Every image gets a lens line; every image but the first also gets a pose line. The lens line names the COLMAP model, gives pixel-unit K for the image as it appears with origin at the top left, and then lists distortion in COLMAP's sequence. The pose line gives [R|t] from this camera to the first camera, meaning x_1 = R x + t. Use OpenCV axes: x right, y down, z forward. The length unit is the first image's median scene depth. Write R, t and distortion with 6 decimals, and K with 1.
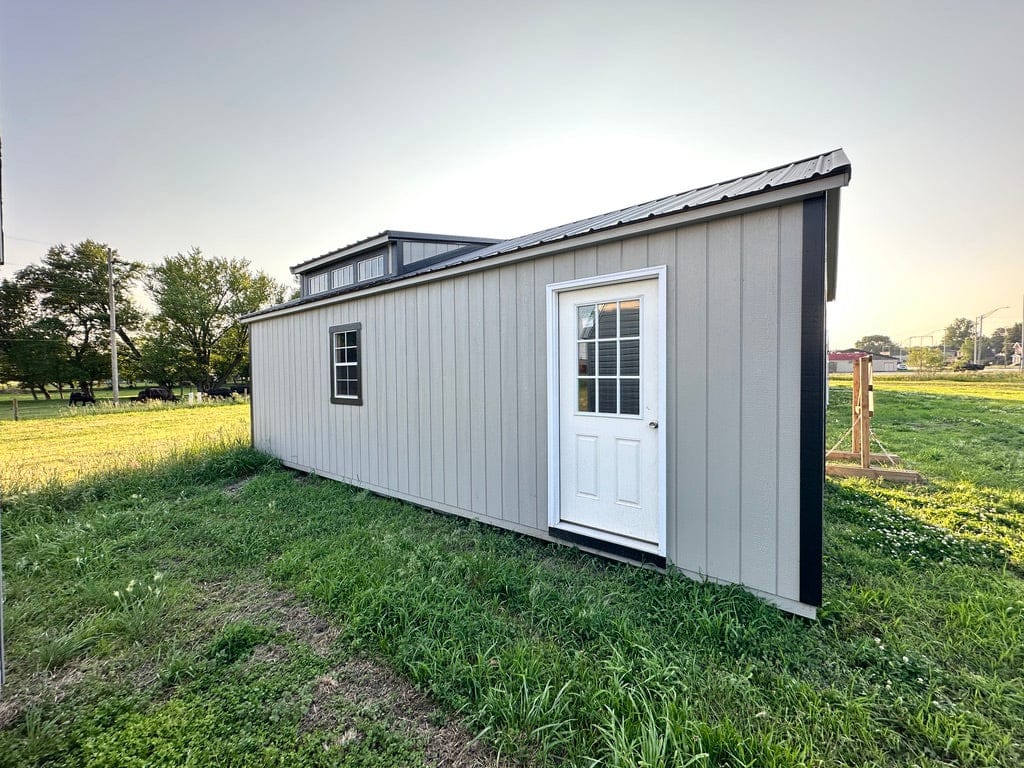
lens RADIAL K [[405.7, 0, 515.9], [0, 405.7, 384.1], [0, 0, 1]] dist [0.000164, 0.000546]
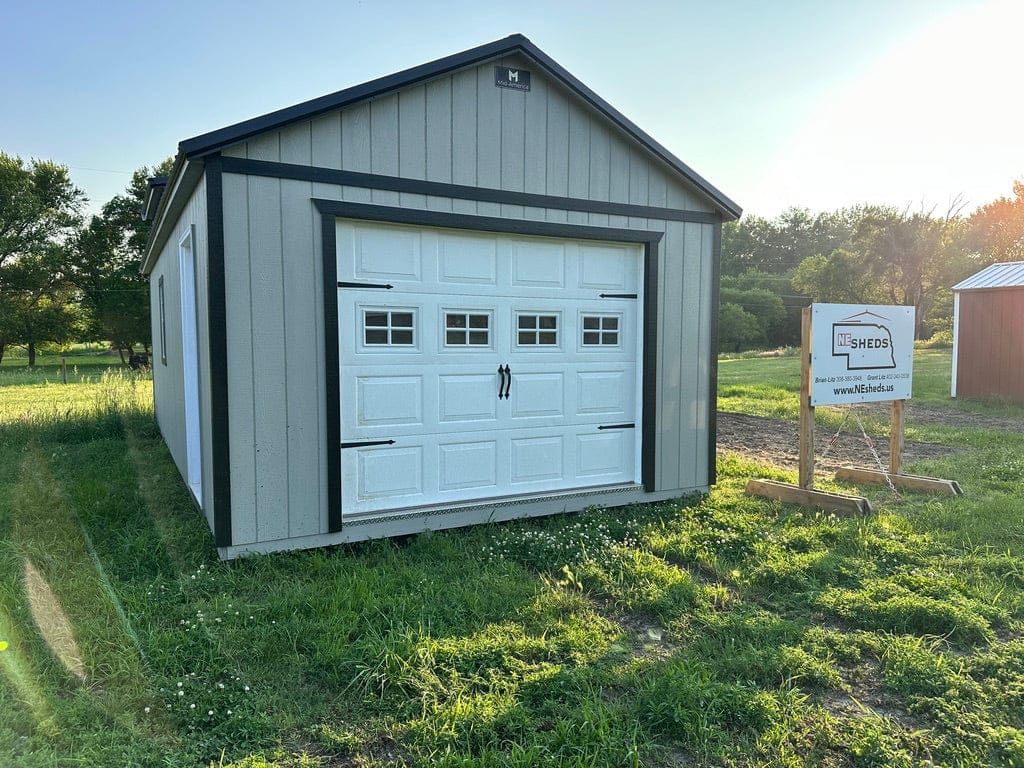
lens RADIAL K [[711.7, 0, 510.4], [0, 711.7, 390.9], [0, 0, 1]] dist [0.075754, -0.085163]
pose [[0.917028, 0.037045, -0.397100, 0.097080], [-0.016487, 0.998347, 0.055060, 0.000633], [0.398483, -0.043945, 0.916122, -0.018096]]
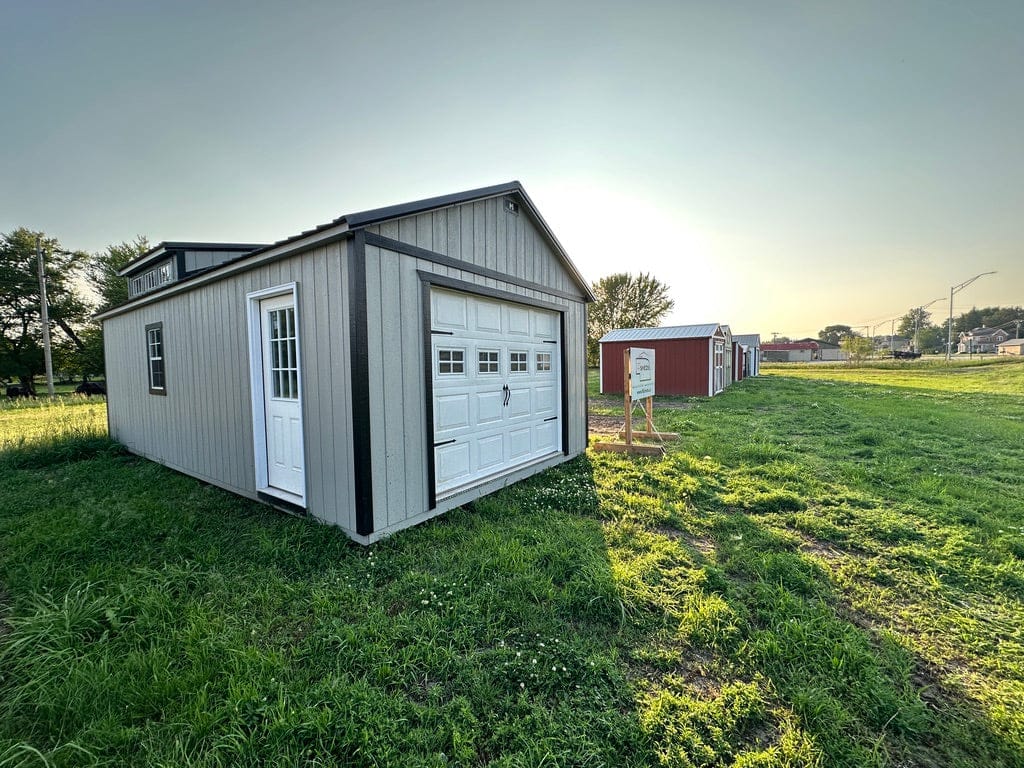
lens RADIAL K [[405.7, 0, 511.1], [0, 405.7, 384.0], [0, 0, 1]] dist [0.000164, 0.000546]
pose [[0.998955, -0.009020, 0.044798, 0.049413], [0.008032, 0.999722, 0.022187, 0.000364], [-0.044986, -0.021804, 0.998750, -0.016001]]
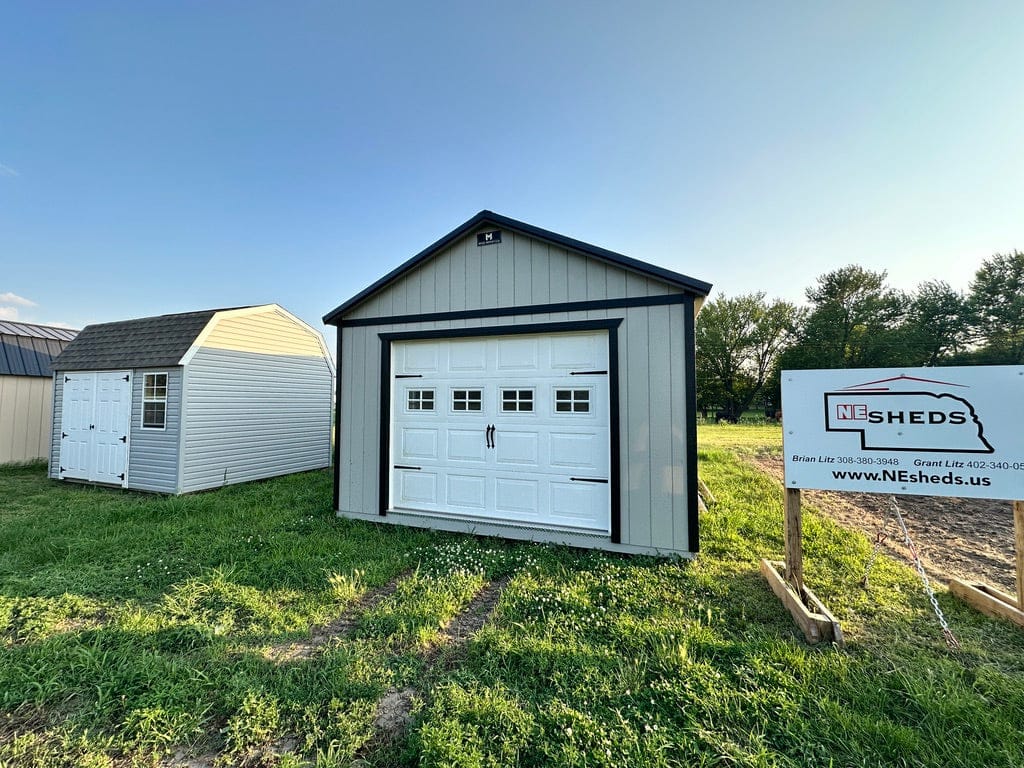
lens RADIAL K [[405.7, 0, 511.3], [0, 405.7, 382.8], [0, 0, 1]] dist [0.000164, 0.000546]
pose [[0.316692, -0.036412, -0.947829, 0.140584], [-0.025807, 0.998562, -0.046983, -0.002561], [0.948177, 0.039340, 0.315297, 0.057510]]
